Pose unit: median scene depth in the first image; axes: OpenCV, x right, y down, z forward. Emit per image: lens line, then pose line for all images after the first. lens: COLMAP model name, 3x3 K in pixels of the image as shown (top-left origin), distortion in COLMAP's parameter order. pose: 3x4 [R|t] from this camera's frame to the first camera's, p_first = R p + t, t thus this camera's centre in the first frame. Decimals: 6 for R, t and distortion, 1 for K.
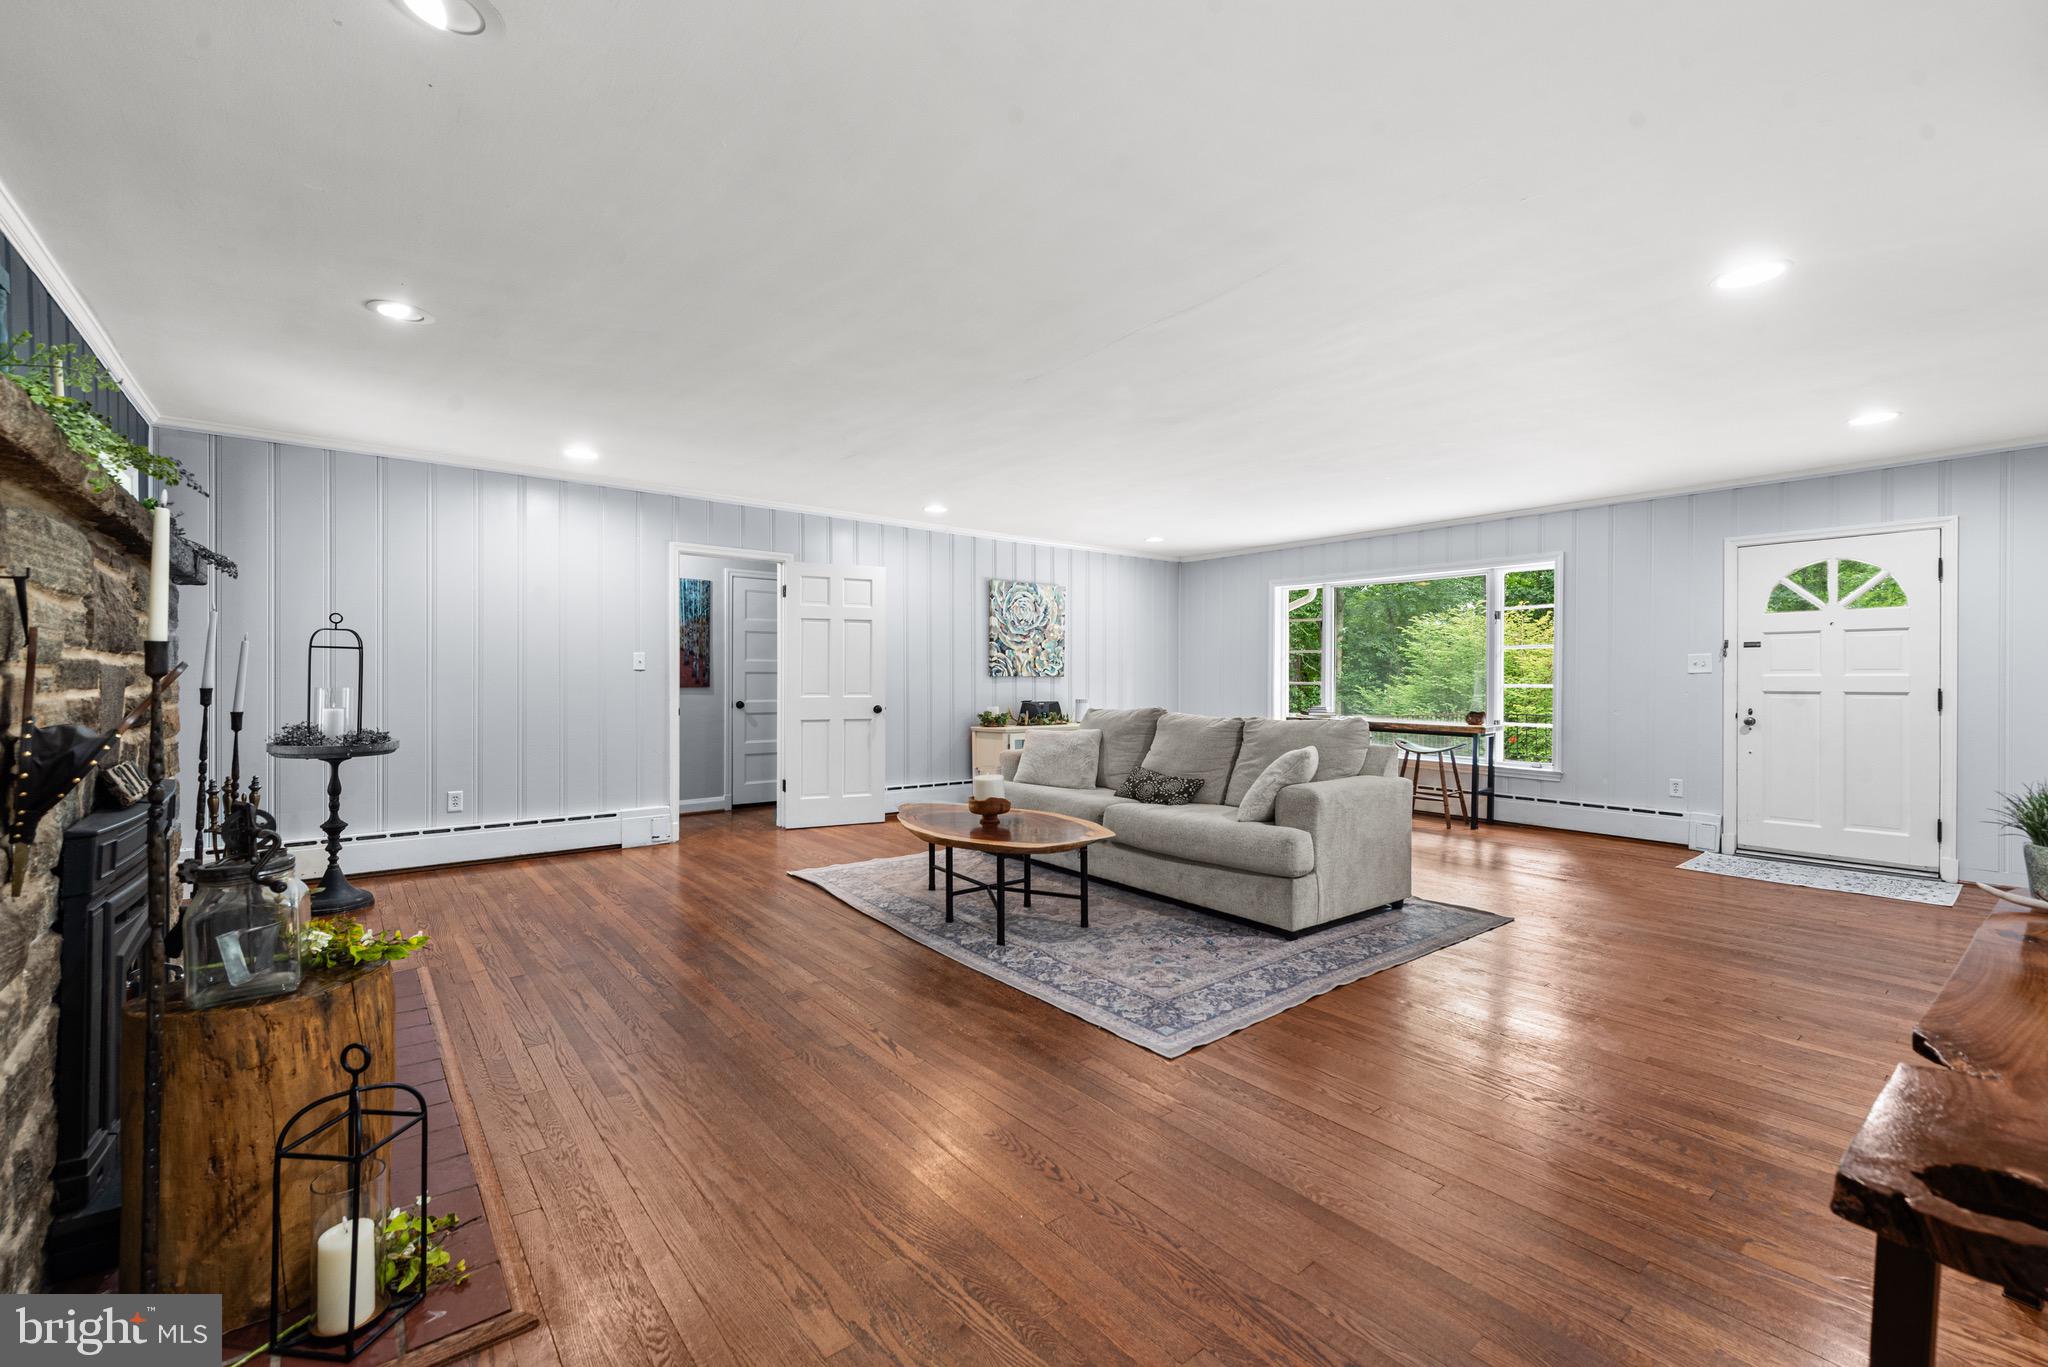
lens RADIAL K [[842.3, 0, 1028.0], [0, 842.3, 681.2], [0, 0, 1]] dist [0.014162, -0.003871]
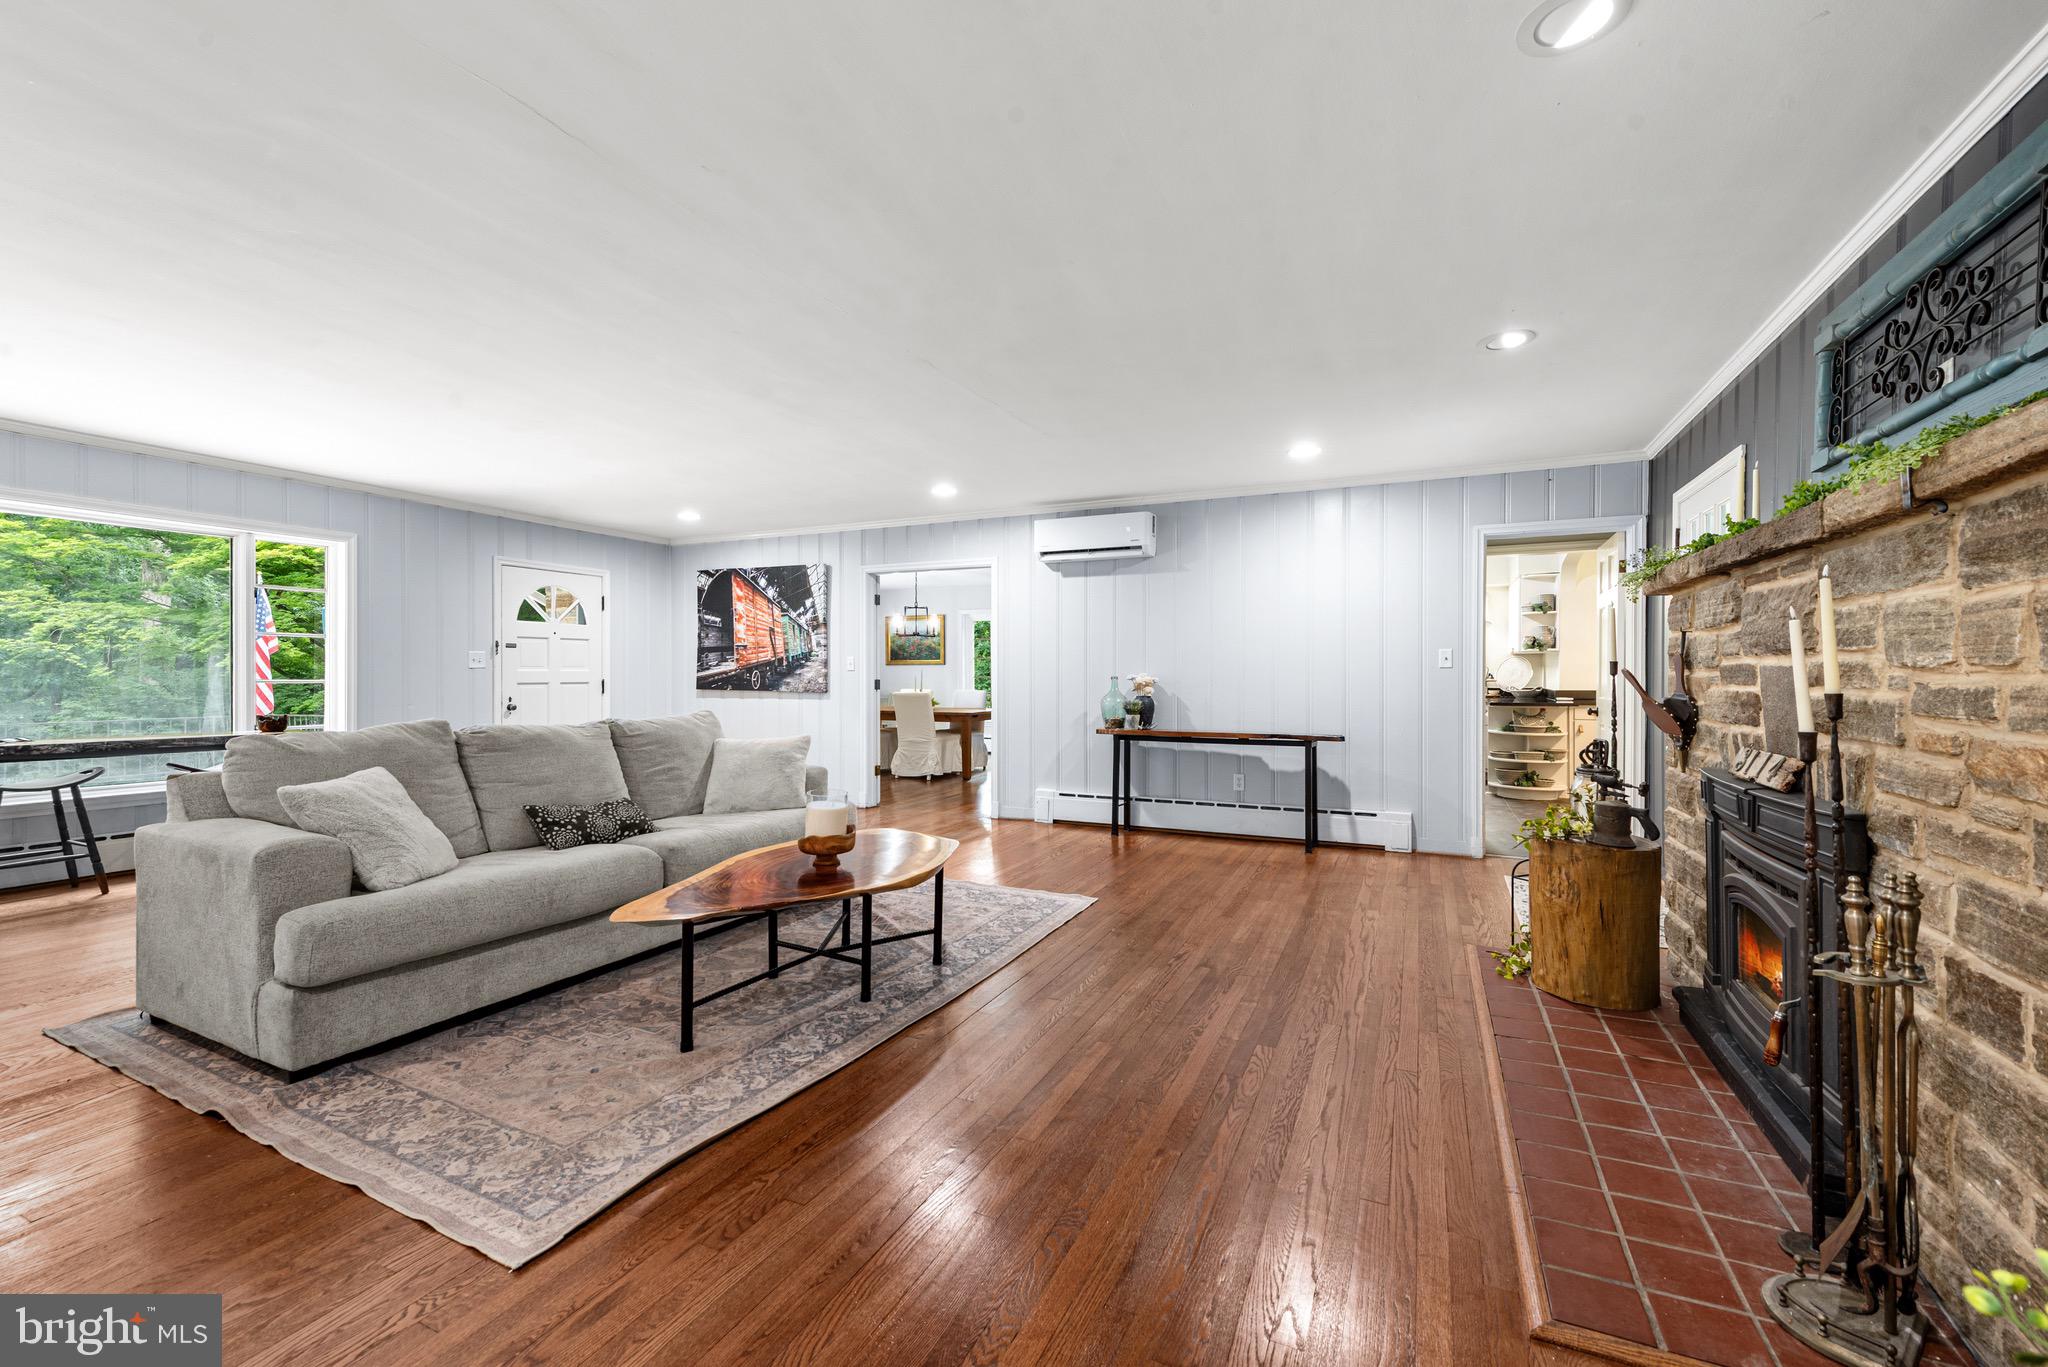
lens RADIAL K [[842.3, 0, 1033.4], [0, 842.3, 680.1], [0, 0, 1]] dist [0.014162, -0.003871]
pose [[-0.439781, -0.009700, 0.898053, -0.432216], [0.001379, 0.999933, 0.011476, -0.003872], [-0.898104, 0.006285, -0.439738, 0.623308]]
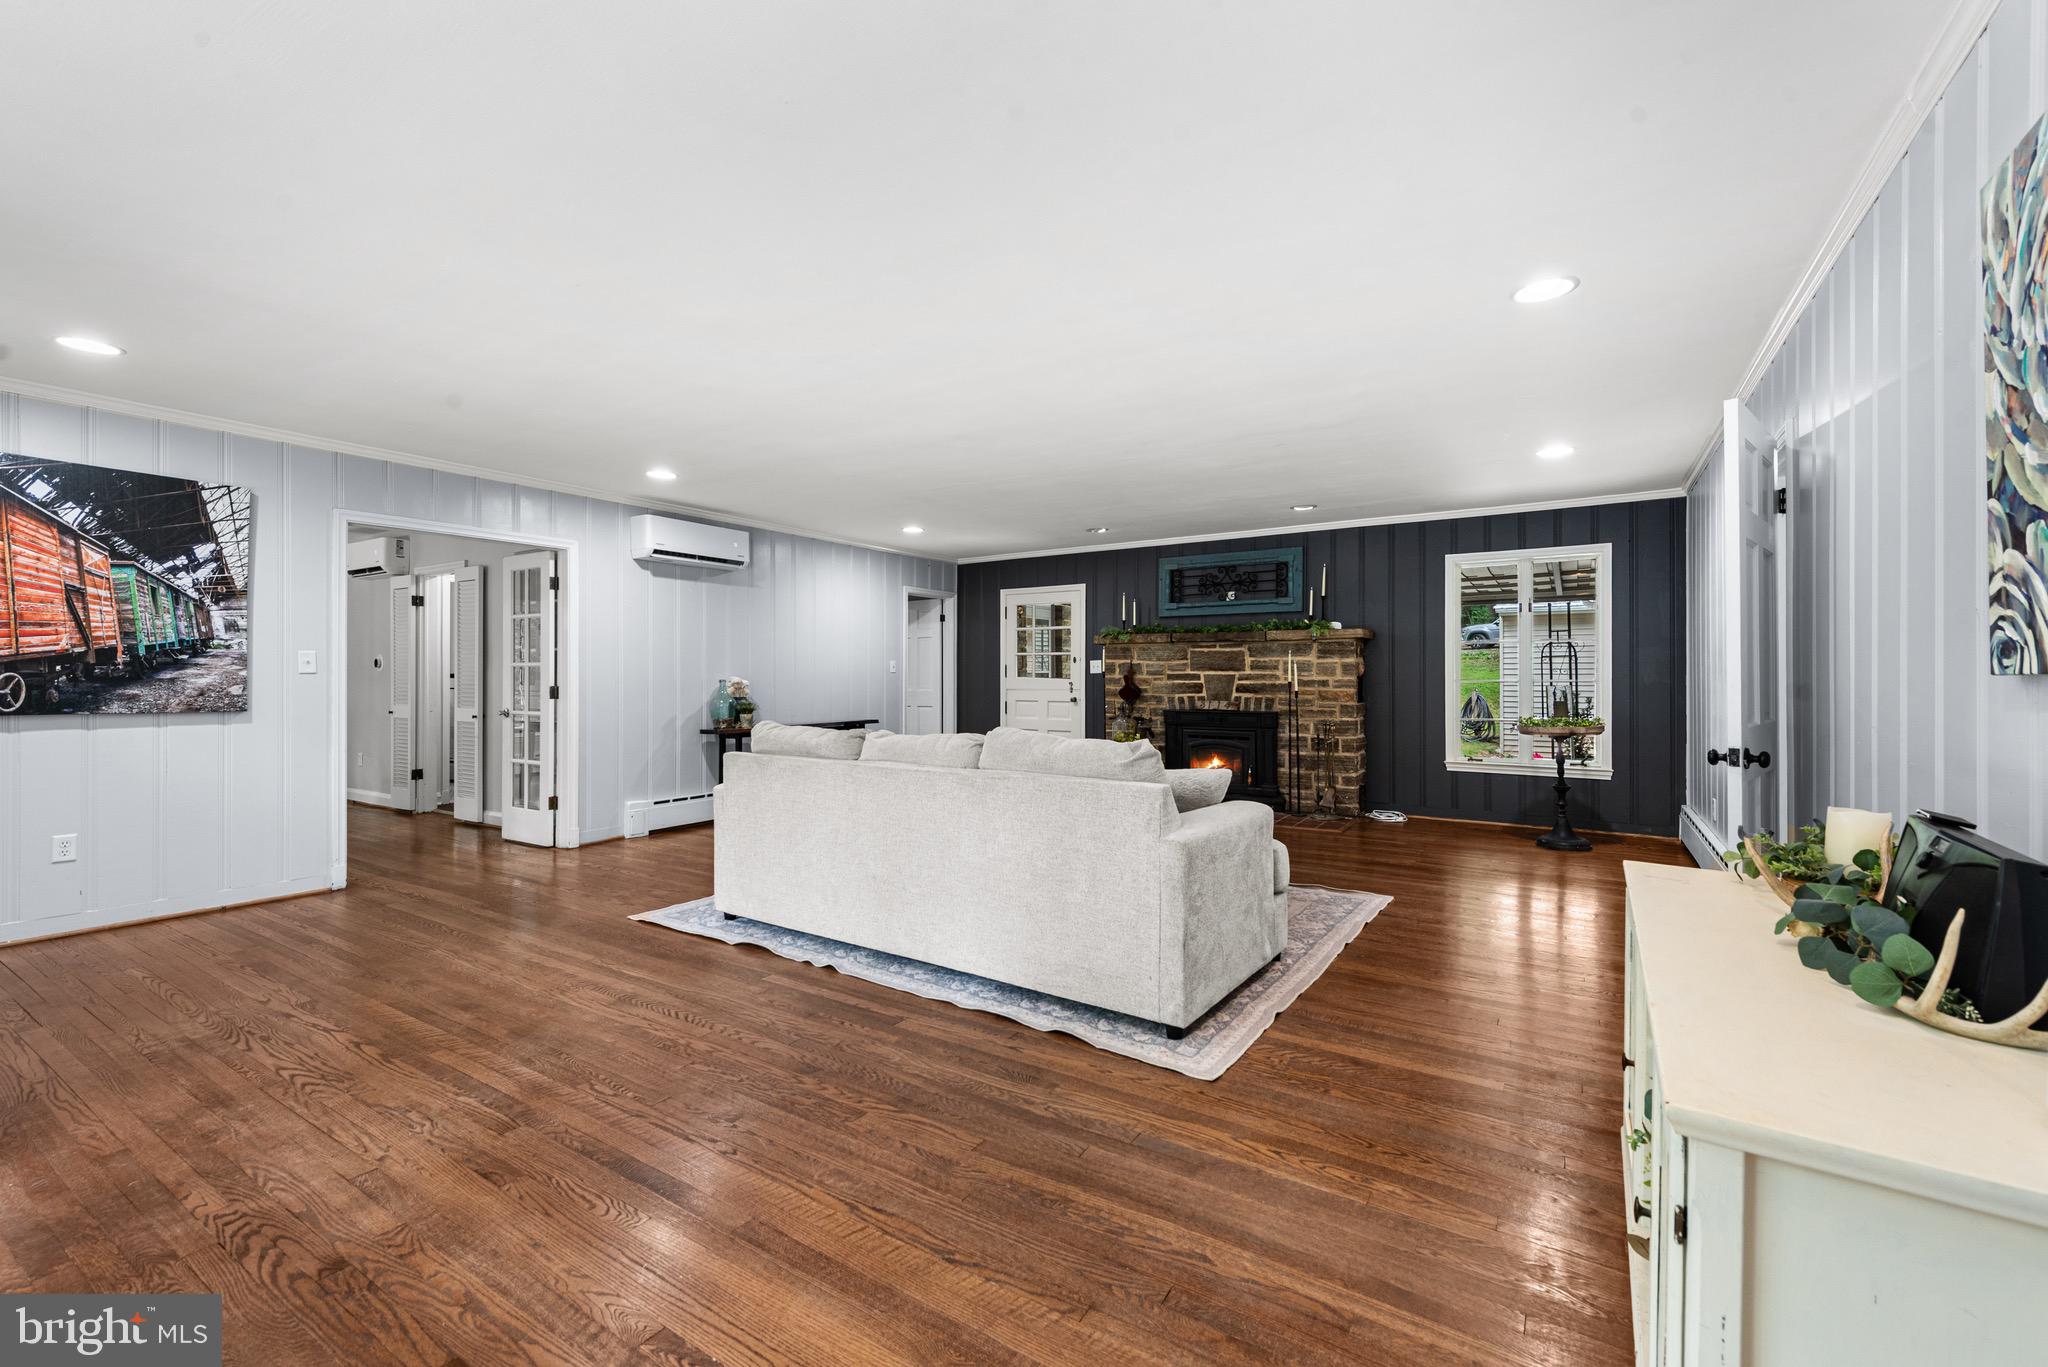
lens RADIAL K [[842.3, 0, 1029.3], [0, 842.3, 672.6], [0, 0, 1]] dist [0.014162, -0.003871]
pose [[-0.949510, -0.003279, -0.313720, 0.231637], [-0.003371, 0.999994, -0.000252, -0.005833], [0.313719, 0.000819, -0.949516, 1.116218]]
